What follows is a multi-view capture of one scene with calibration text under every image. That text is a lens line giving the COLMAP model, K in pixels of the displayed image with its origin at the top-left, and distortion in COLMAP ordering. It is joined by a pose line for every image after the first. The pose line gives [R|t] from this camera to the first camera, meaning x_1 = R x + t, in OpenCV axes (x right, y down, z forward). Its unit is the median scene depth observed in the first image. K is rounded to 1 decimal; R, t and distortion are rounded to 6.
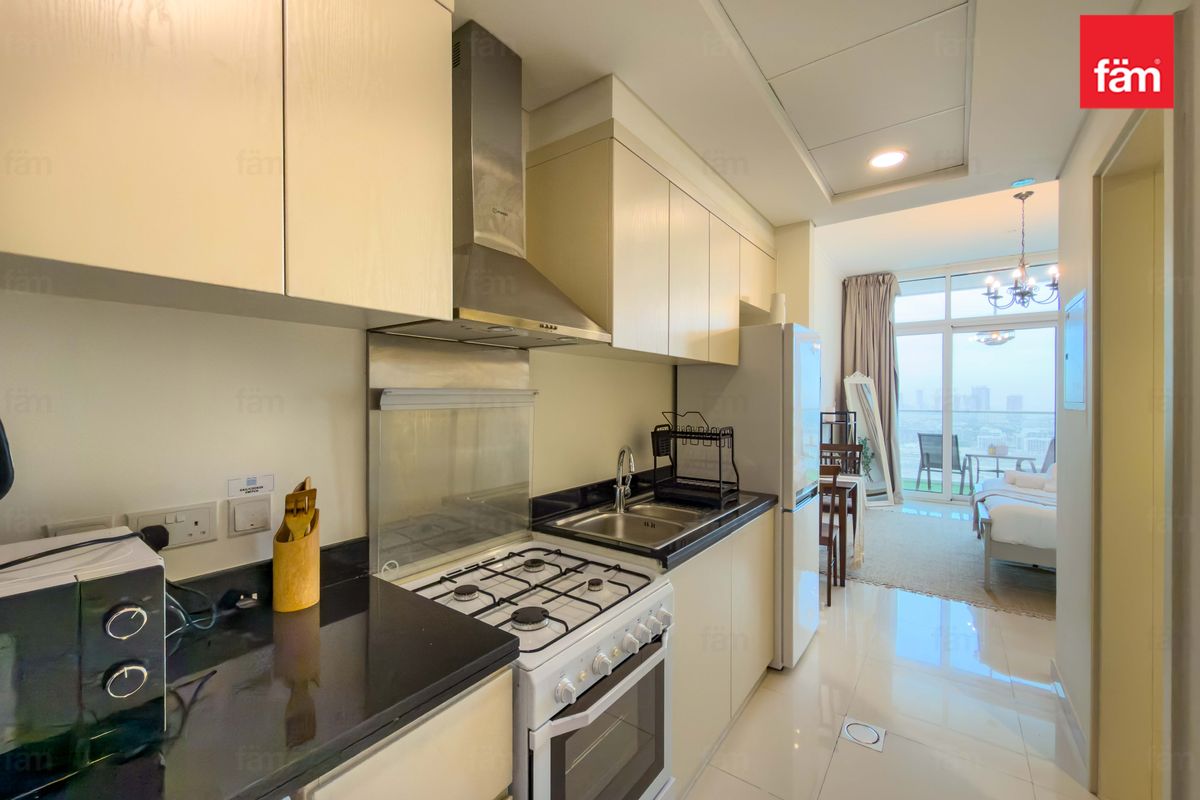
lens RADIAL K [[478.6, 0, 597.4], [0, 478.6, 398.8], [0, 0, 1]] dist [0.004302, 0.000225]
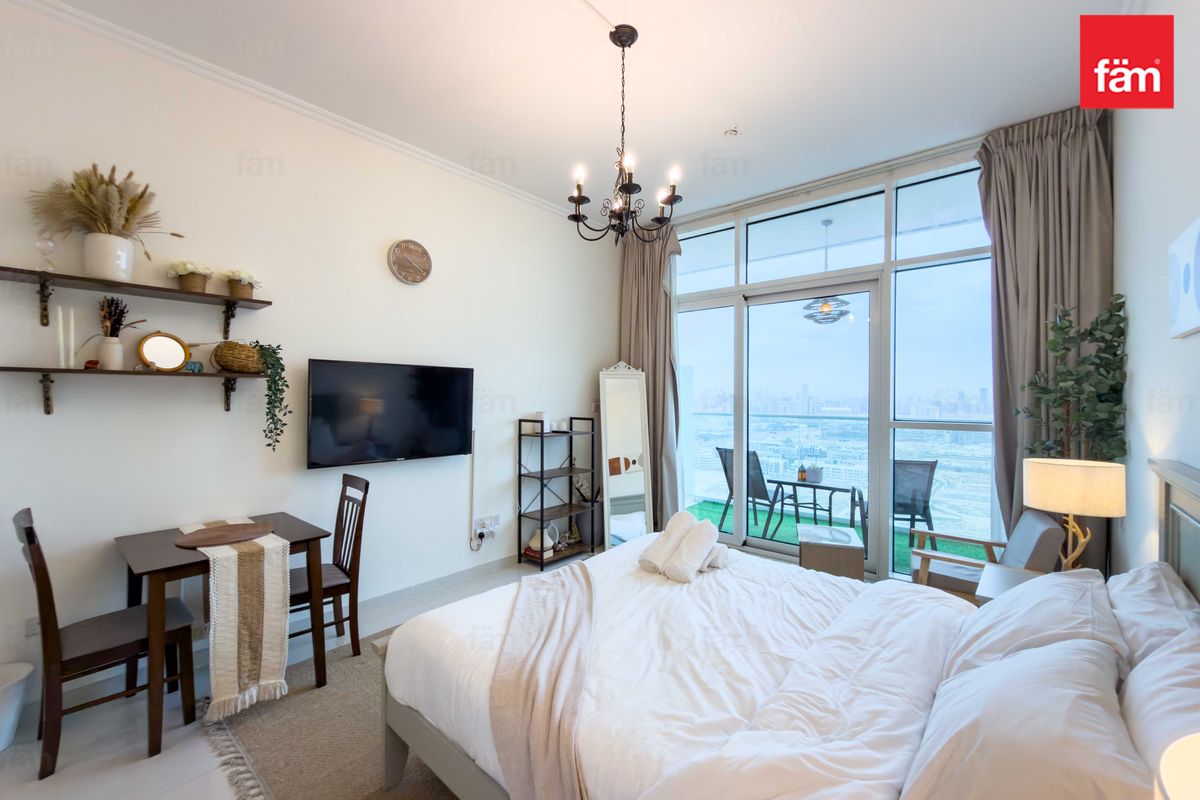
lens RADIAL K [[487.7, 0, 617.6], [0, 487.7, 402.7], [0, 0, 1]] dist [-0.002561, 0.000414]
pose [[0.998027, 0.000725, -0.062789, 1.659278], [-0.000084, 0.999948, 0.010222, -0.009309], [0.062793, -0.010197, 0.997974, 0.764977]]
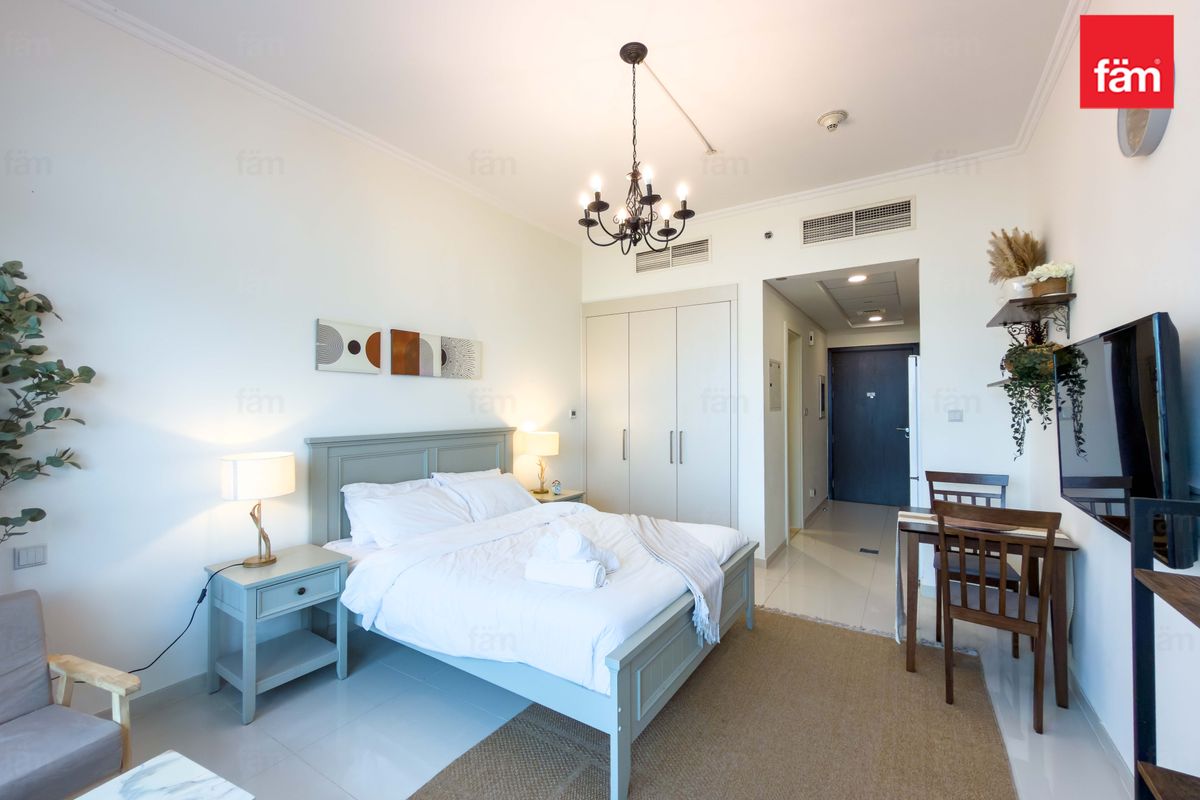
lens RADIAL K [[478.6, 0, 597.4], [0, 478.6, 398.8], [0, 0, 1]] dist [0.004302, 0.000225]
pose [[-0.998813, -0.000999, -0.048709, 1.735838], [-0.000440, 0.999934, -0.011478, -0.004258], [0.048717, -0.011443, -0.998747, 2.824263]]
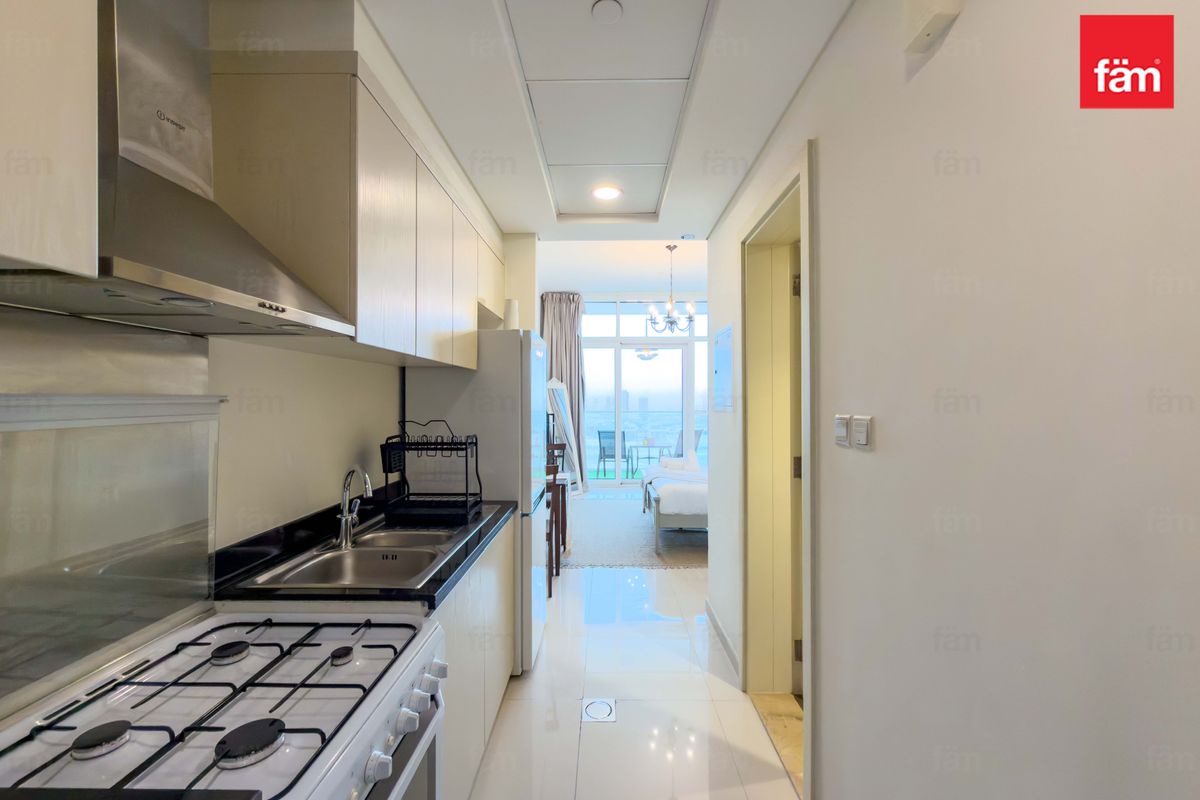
lens RADIAL K [[478.6, 0, 597.4], [0, 478.6, 398.8], [0, 0, 1]] dist [0.004302, 0.000225]
pose [[0.812930, -0.000846, 0.582361, -0.073374], [0.003771, 0.999986, -0.003812, -0.007780], [-0.582349, 0.005295, 0.812921, 0.093142]]
